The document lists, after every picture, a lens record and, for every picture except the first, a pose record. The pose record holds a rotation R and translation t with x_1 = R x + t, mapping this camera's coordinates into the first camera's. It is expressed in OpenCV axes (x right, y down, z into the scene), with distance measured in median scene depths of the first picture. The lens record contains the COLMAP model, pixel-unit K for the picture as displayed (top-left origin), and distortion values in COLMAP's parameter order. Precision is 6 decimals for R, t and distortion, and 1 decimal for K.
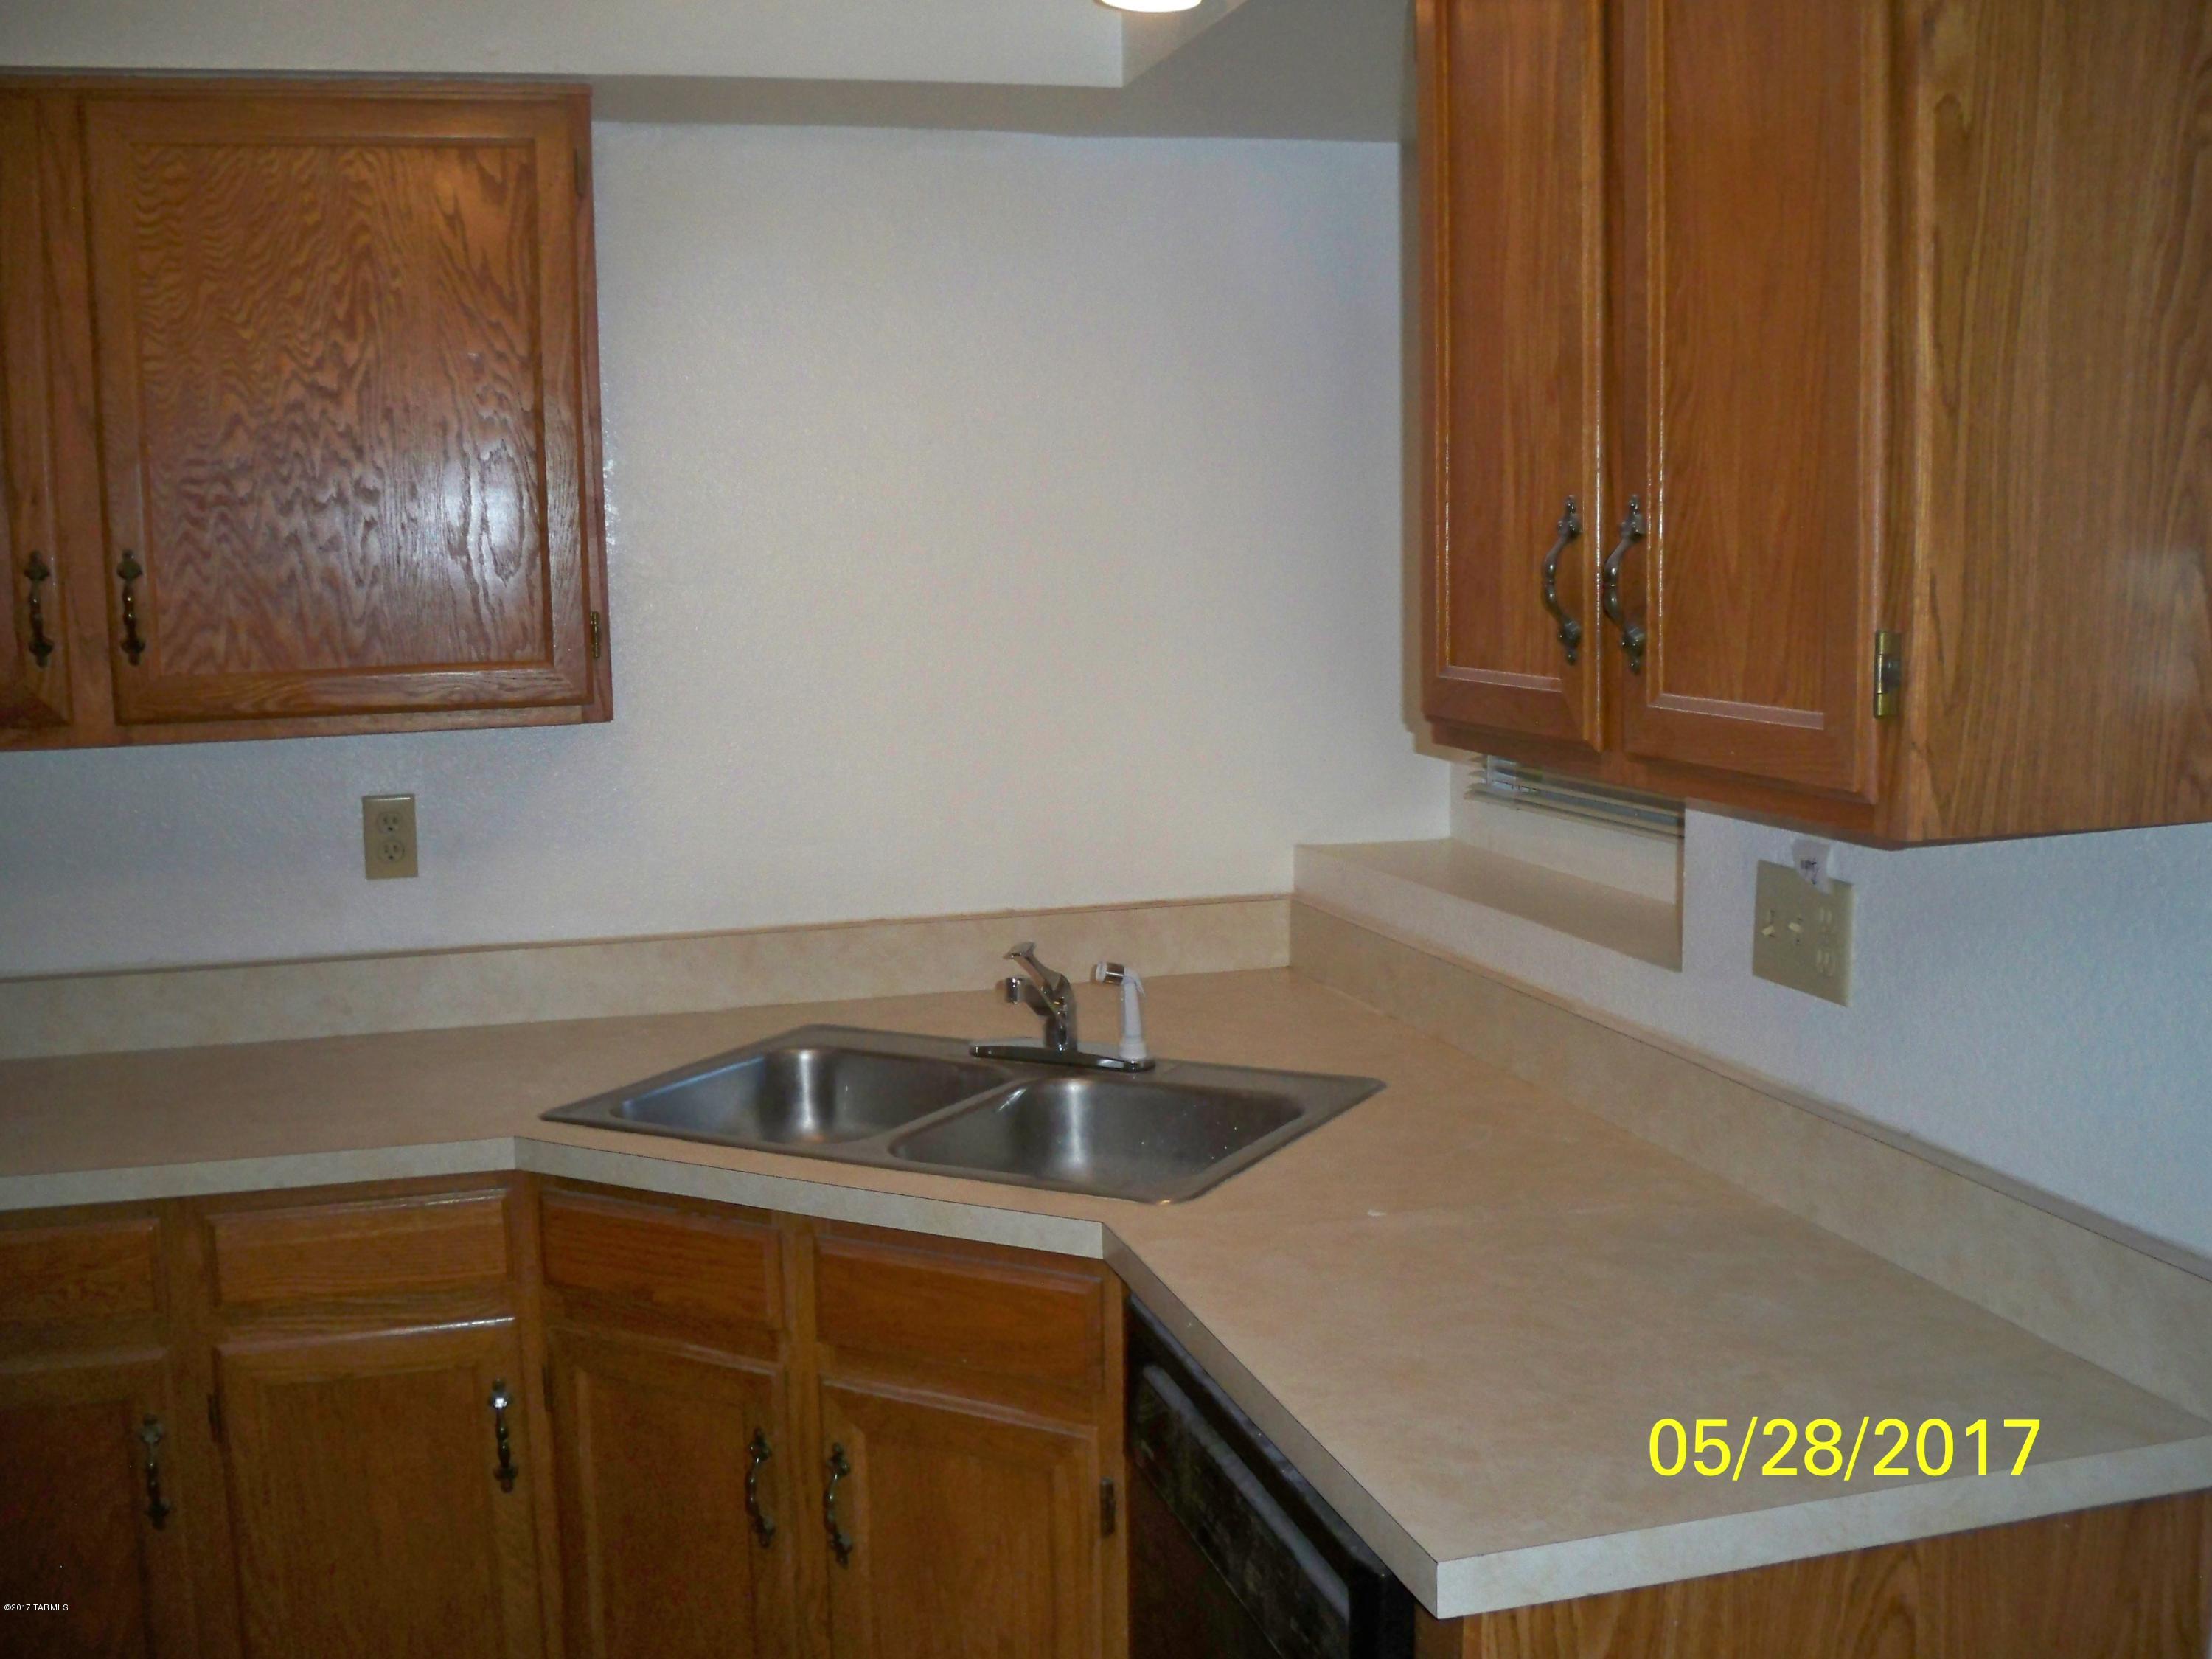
lens RADIAL K [[2253.7, 0, 1106.0], [0, 2253.7, 829.5], [0, 0, 1]] dist [-0.160579, 0.151754]
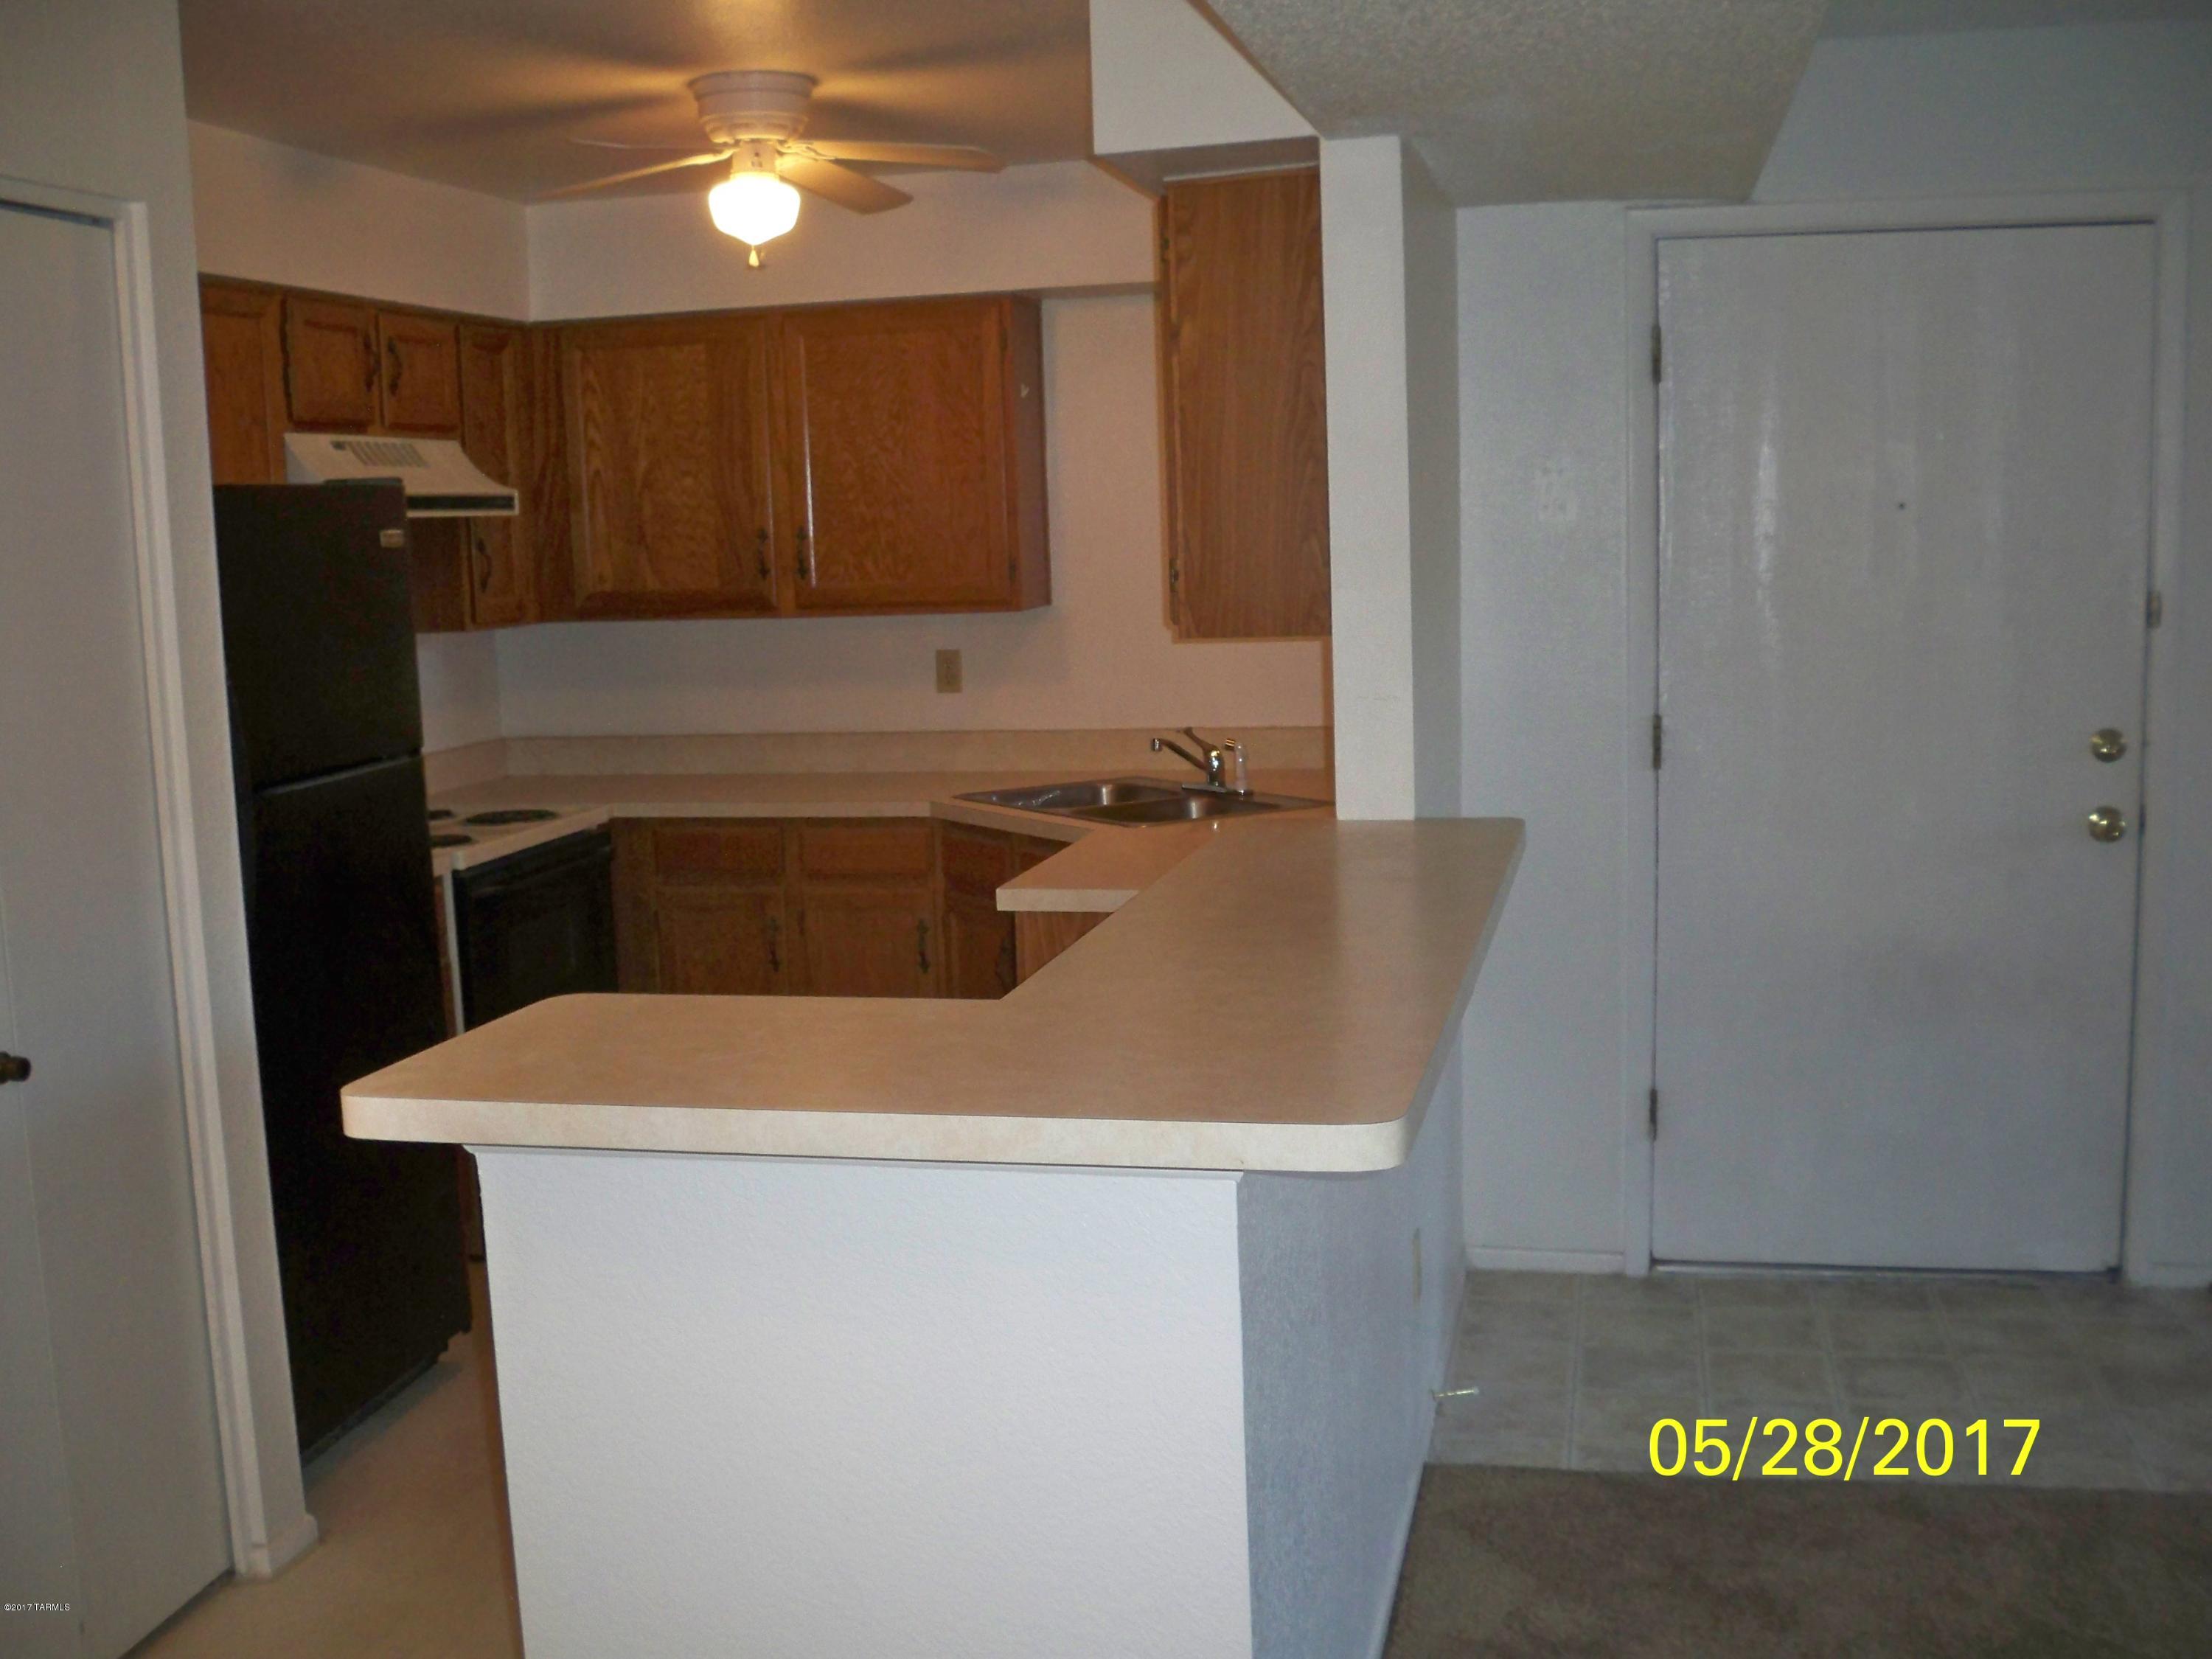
lens RADIAL K [[2271.6, 0, 1106.0], [0, 2271.6, 829.5], [0, 0, 1]] dist [-0.112438, 0.013779]
pose [[0.875986, 0.054893, -0.479202, 0.899139], [-0.045238, 0.998474, 0.031680, 0.085564], [0.480210, -0.006073, 0.877133, -0.804671]]
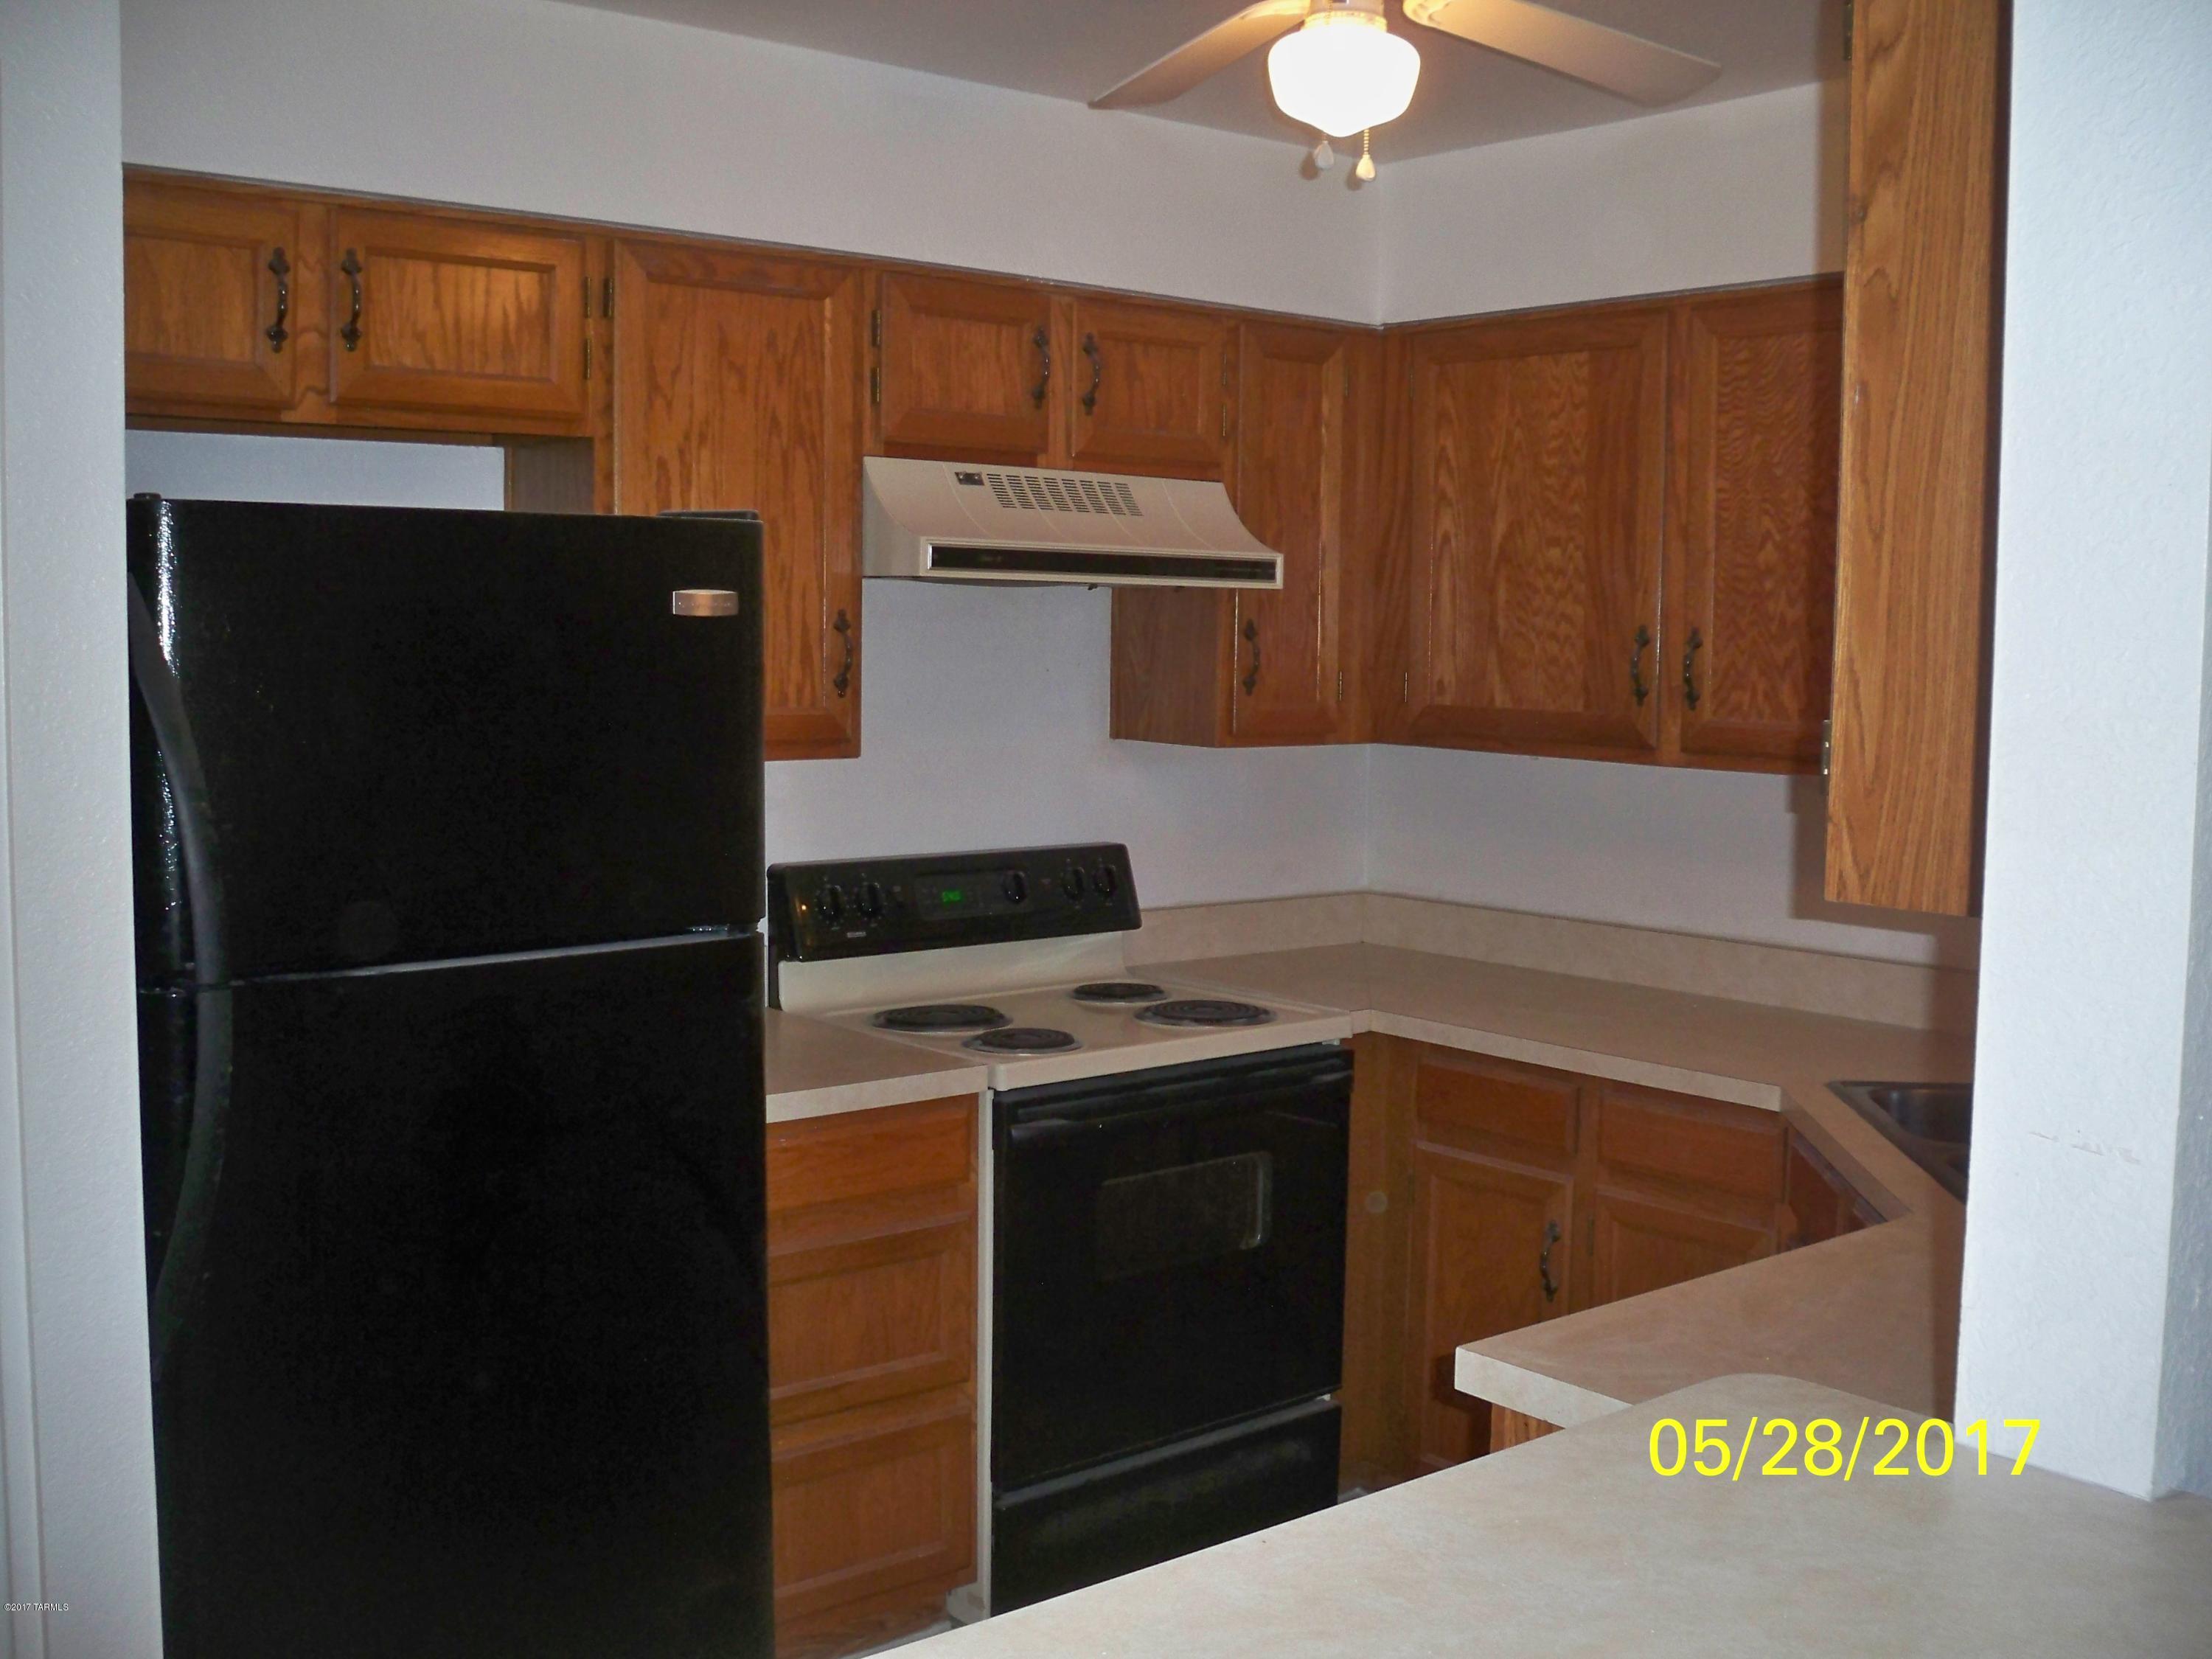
lens RADIAL K [[2271.6, 0, 1106.0], [0, 2271.6, 829.5], [0, 0, 1]] dist [-0.112438, 0.013779]
pose [[0.398263, 0.105100, -0.911230, 0.730809], [-0.141937, 0.988510, 0.051978, -0.022441], [0.906223, 0.108636, 0.408604, 0.090215]]
